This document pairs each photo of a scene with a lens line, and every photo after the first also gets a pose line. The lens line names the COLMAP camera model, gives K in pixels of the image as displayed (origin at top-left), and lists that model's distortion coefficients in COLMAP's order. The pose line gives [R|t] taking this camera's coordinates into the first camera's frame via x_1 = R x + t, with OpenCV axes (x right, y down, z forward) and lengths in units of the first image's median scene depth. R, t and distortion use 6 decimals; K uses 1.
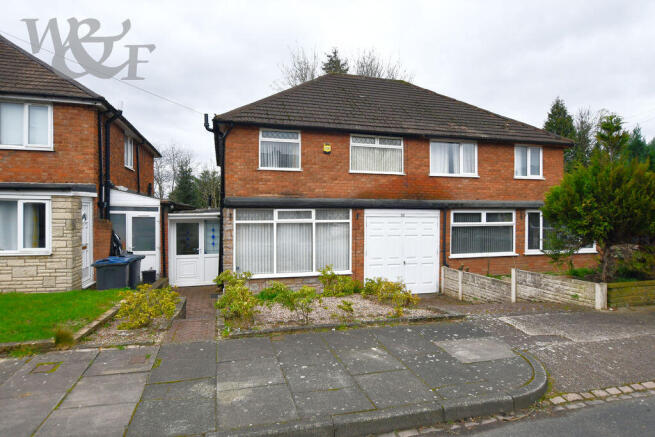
lens RADIAL K [[373.0, 0, 328.6], [0, 373.0, 219.1], [0, 0, 1]] dist [-0.014776, 0.001984]
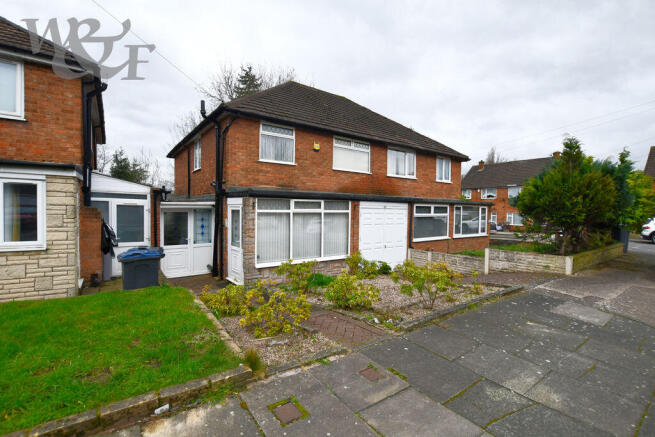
lens RADIAL K [[298.9, 0, 327.6], [0, 298.9, 218.9], [0, 0, 1]] dist [-0.025162, 0.000414]
pose [[0.939221, 0.001743, 0.343309, -0.315519], [-0.009279, 0.999751, 0.020310, 0.009759], [-0.343188, -0.022261, 0.939003, 0.162842]]
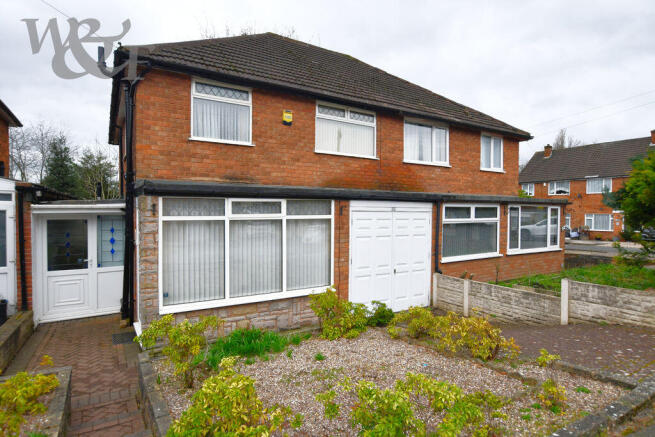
lens RADIAL K [[360.4, 0, 326.5], [0, 360.4, 218.5], [0, 0, 1]] dist [-0.012984, 0.001683]
pose [[0.962218, -0.001149, 0.272279, -0.138580], [-0.001863, 0.999940, 0.010803, 0.000830], [-0.272275, -0.010902, 0.962158, 0.337343]]
